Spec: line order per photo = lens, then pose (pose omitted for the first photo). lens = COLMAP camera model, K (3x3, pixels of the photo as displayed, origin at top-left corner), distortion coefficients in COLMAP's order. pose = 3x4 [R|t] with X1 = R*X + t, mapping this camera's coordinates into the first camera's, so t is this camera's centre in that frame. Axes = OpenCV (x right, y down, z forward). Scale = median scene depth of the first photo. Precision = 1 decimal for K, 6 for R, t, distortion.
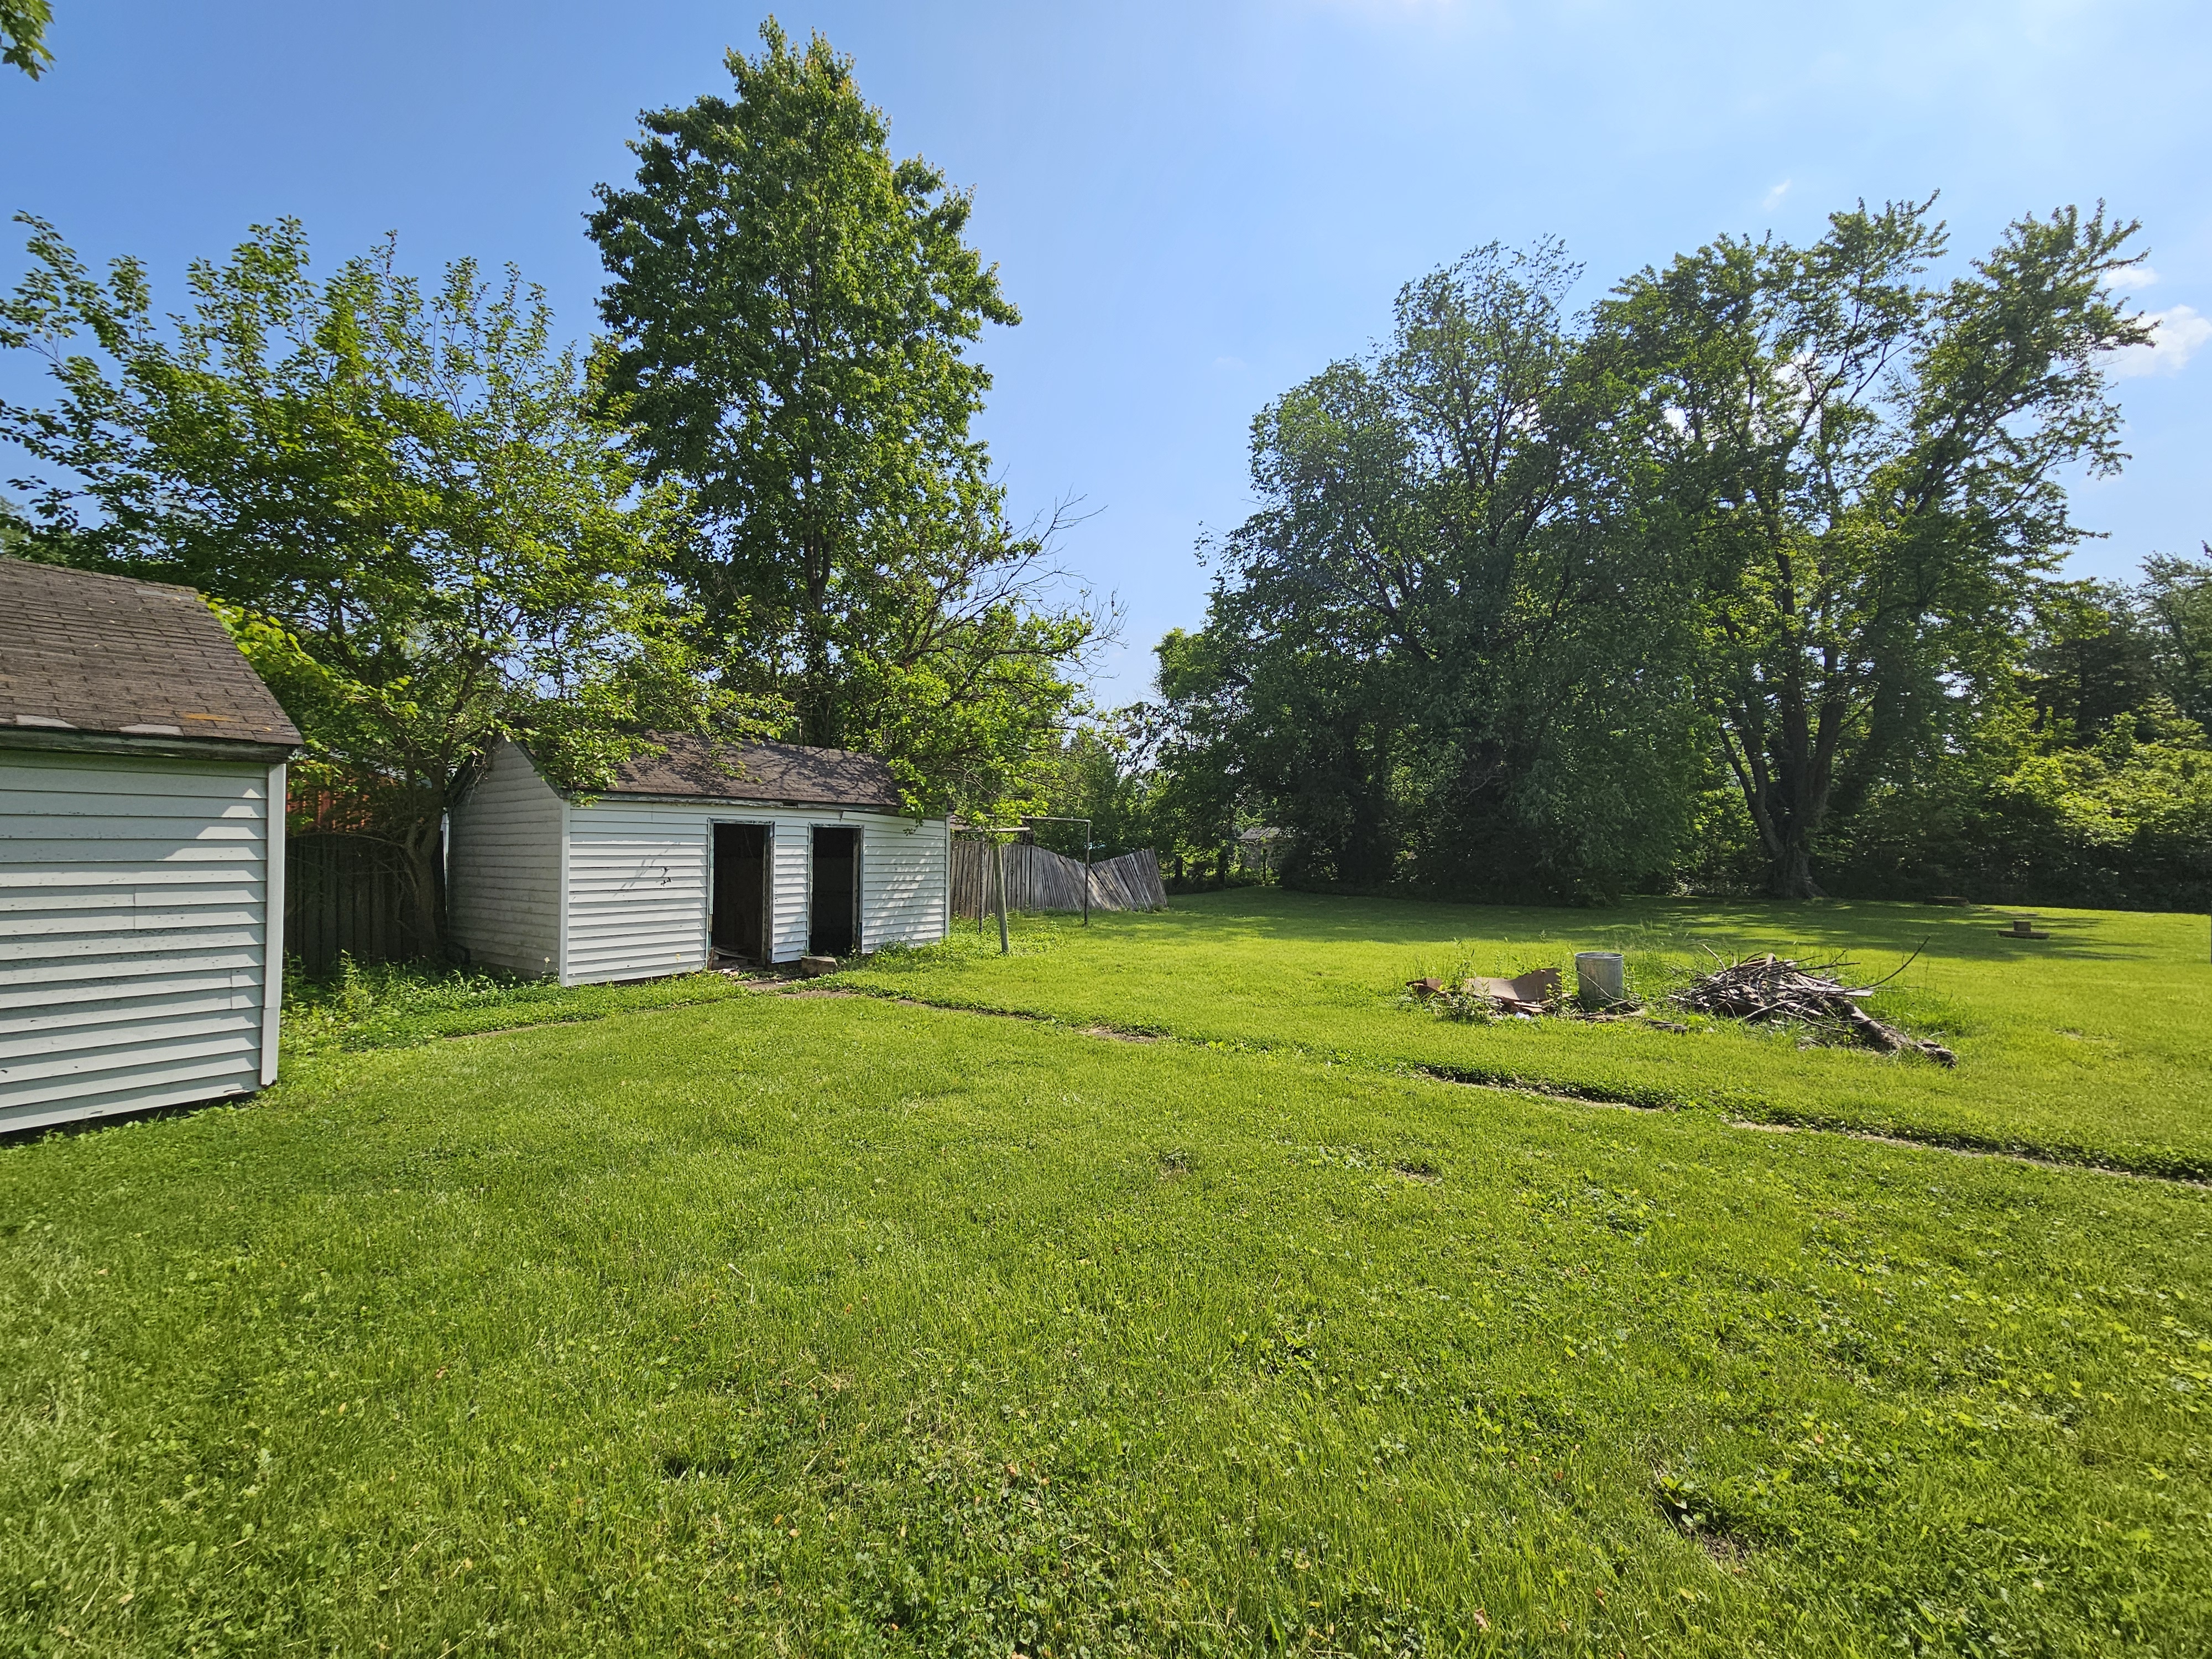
lens RADIAL K [[903.3, 0, 1106.0], [0, 903.3, 829.5], [0, 0, 1]] dist [-0.017770, 0.000189]
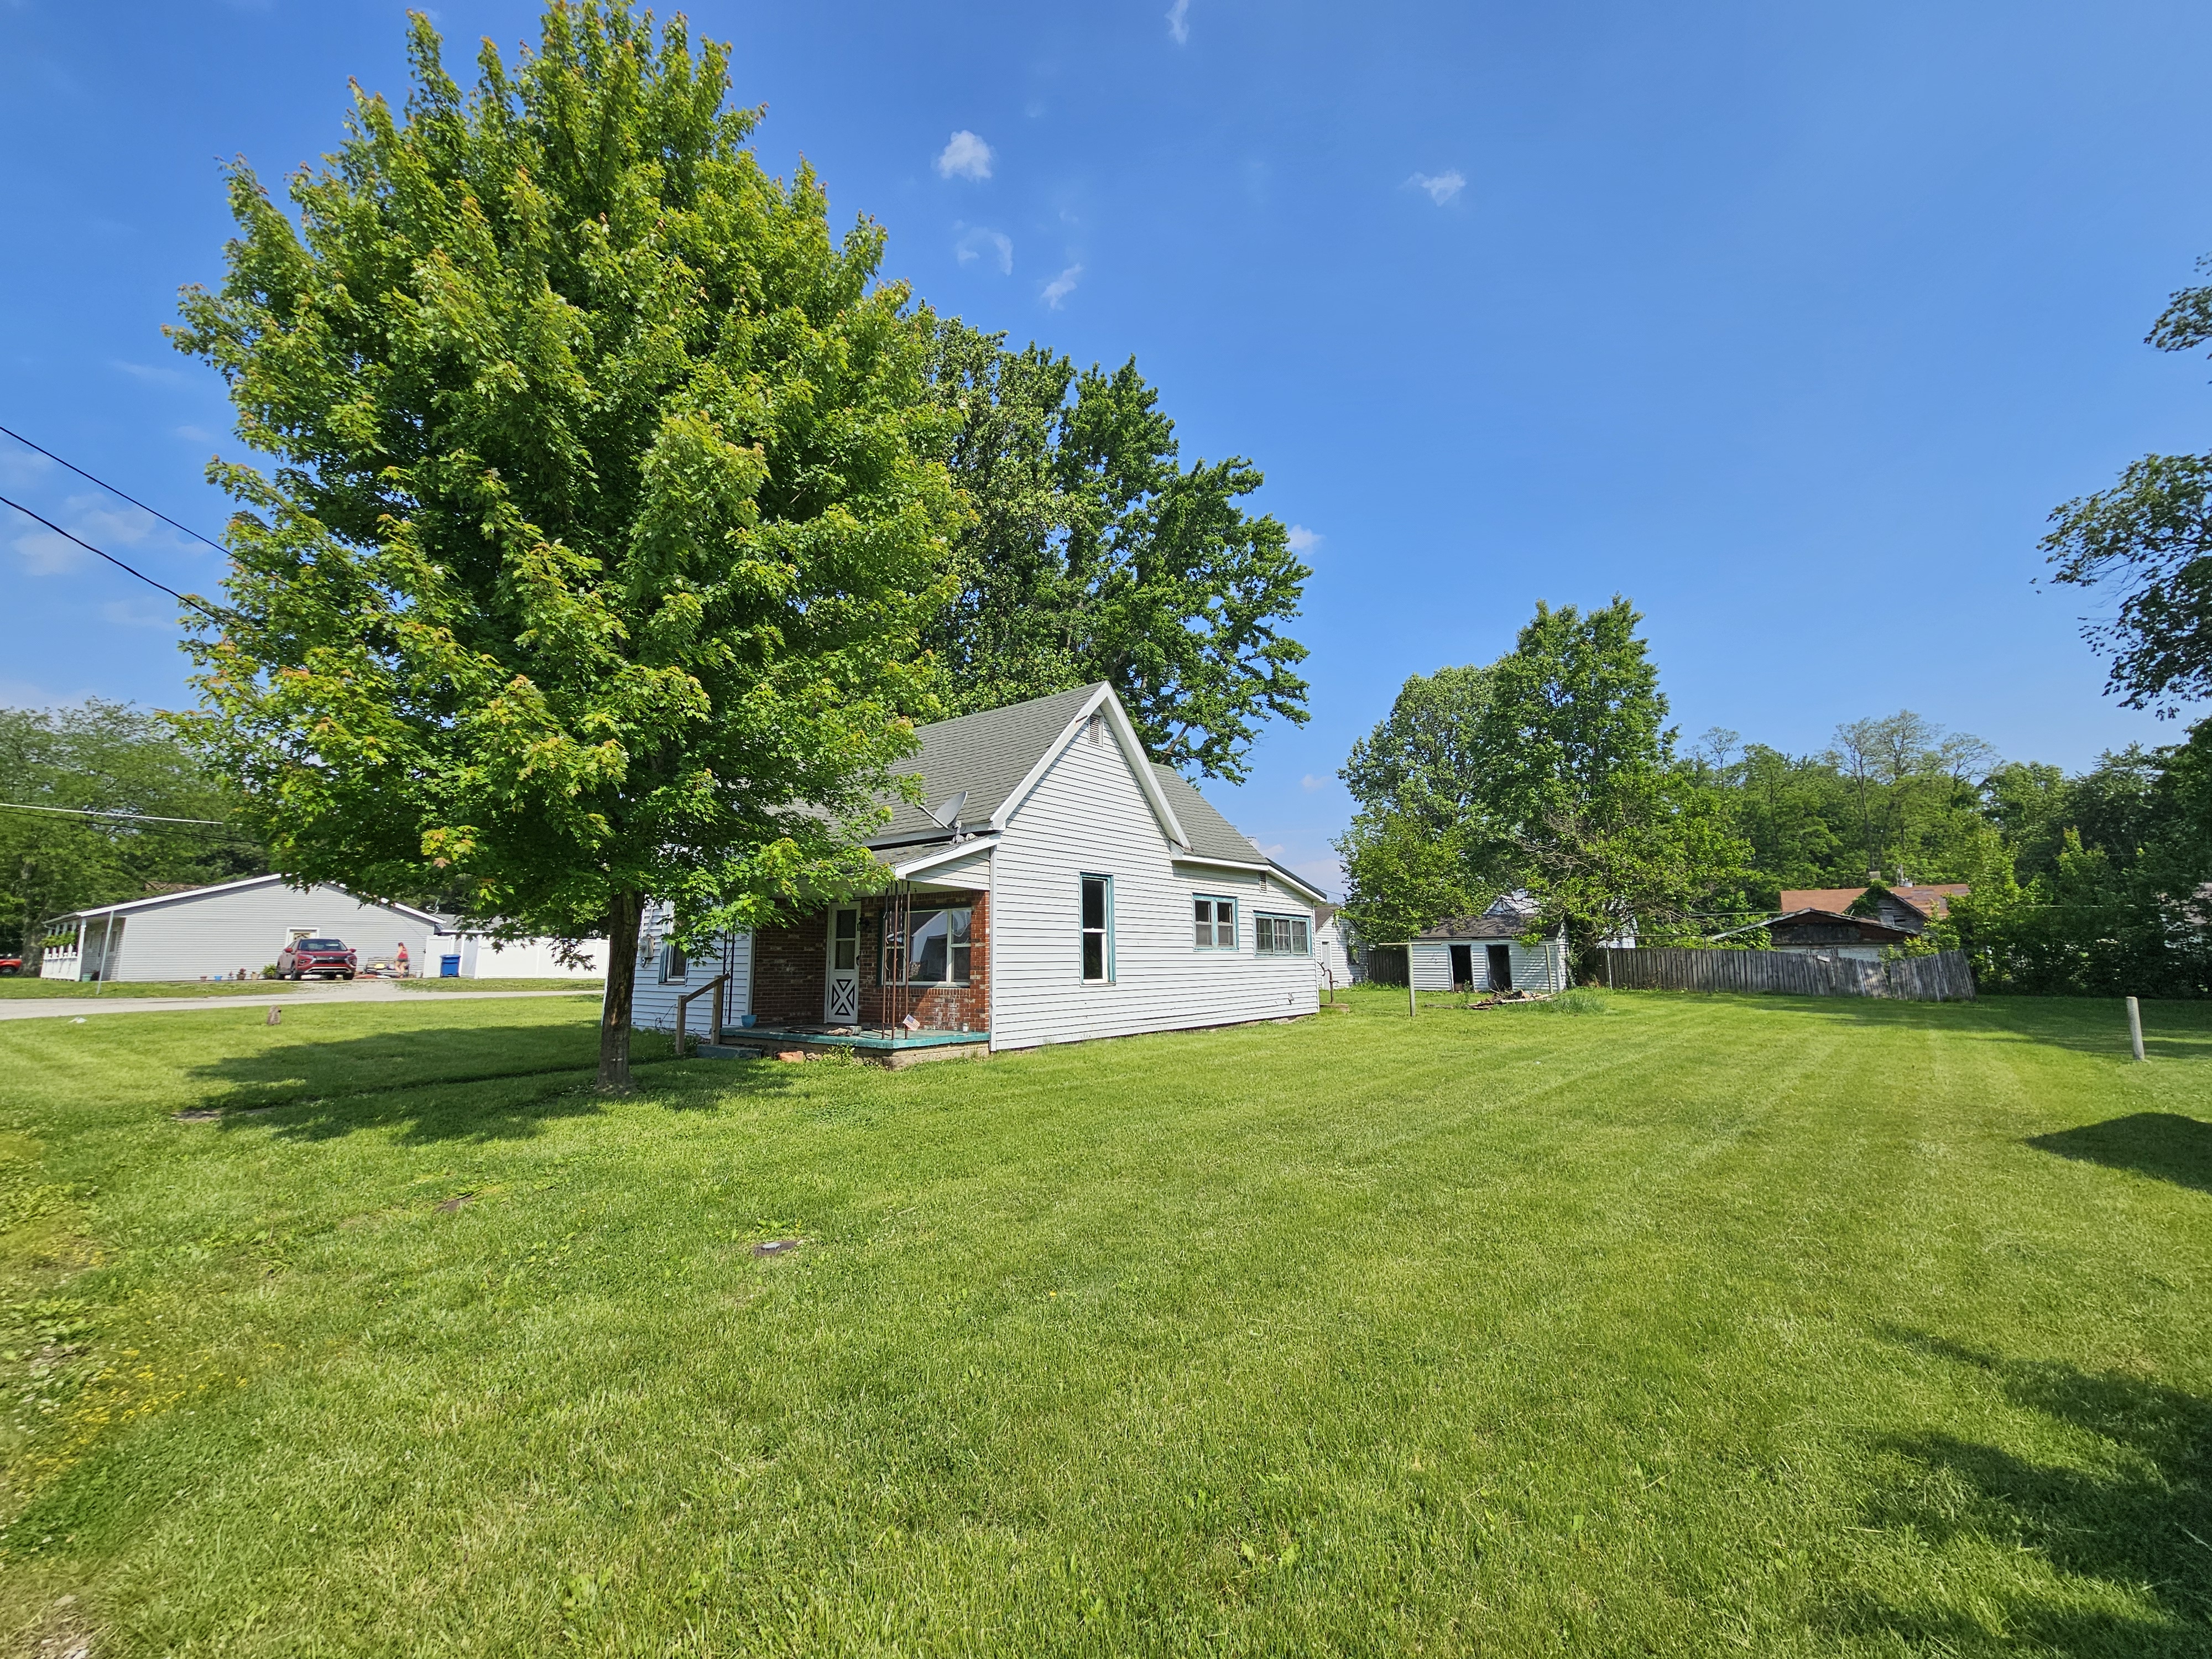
lens RADIAL K [[903.3, 0, 1106.0], [0, 903.3, 829.5], [0, 0, 1]] dist [-0.017770, 0.000189]
pose [[0.002577, -0.134339, -0.990932, 2.891336], [0.030370, 0.990489, -0.134200, -0.023123], [0.999535, -0.029749, 0.006632, -0.305602]]
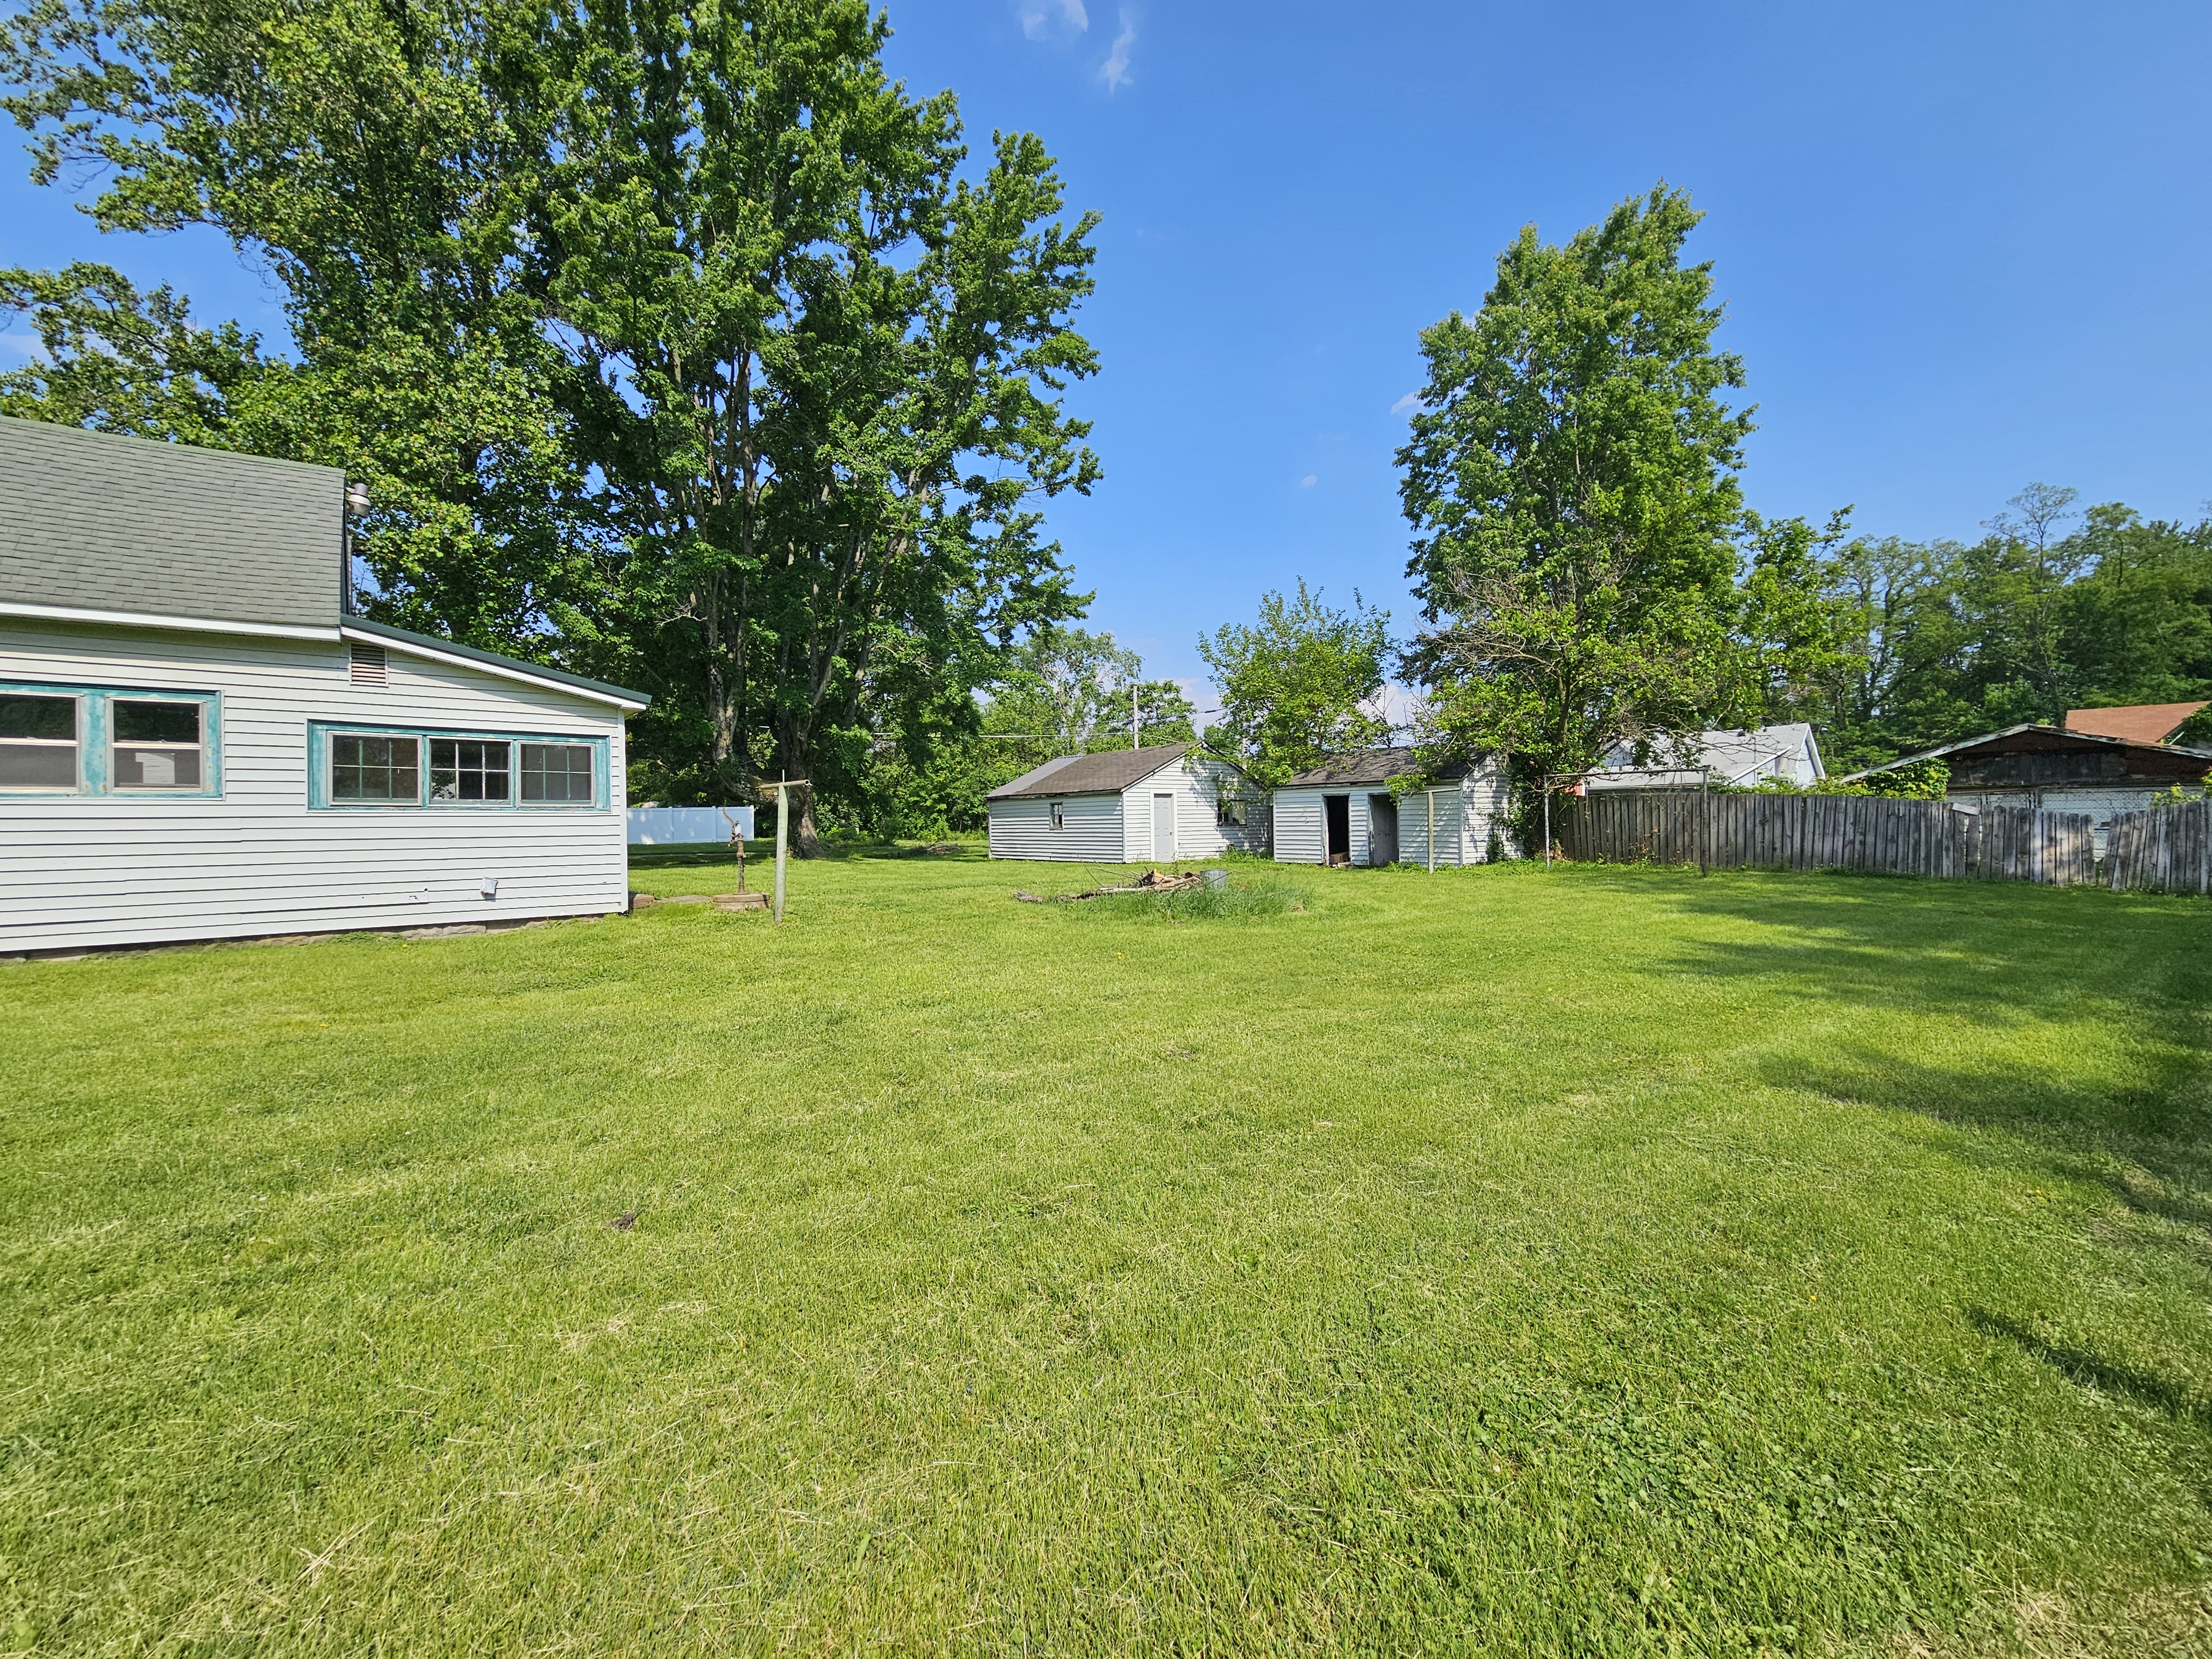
lens RADIAL K [[903.3, 0, 1106.0], [0, 903.3, 829.5], [0, 0, 1]] dist [-0.017770, 0.000189]
pose [[-0.249733, 0.013567, -0.968220, 1.794985], [0.039765, 0.999202, 0.003744, 0.045061], [0.967498, -0.037566, -0.250073, 0.991557]]
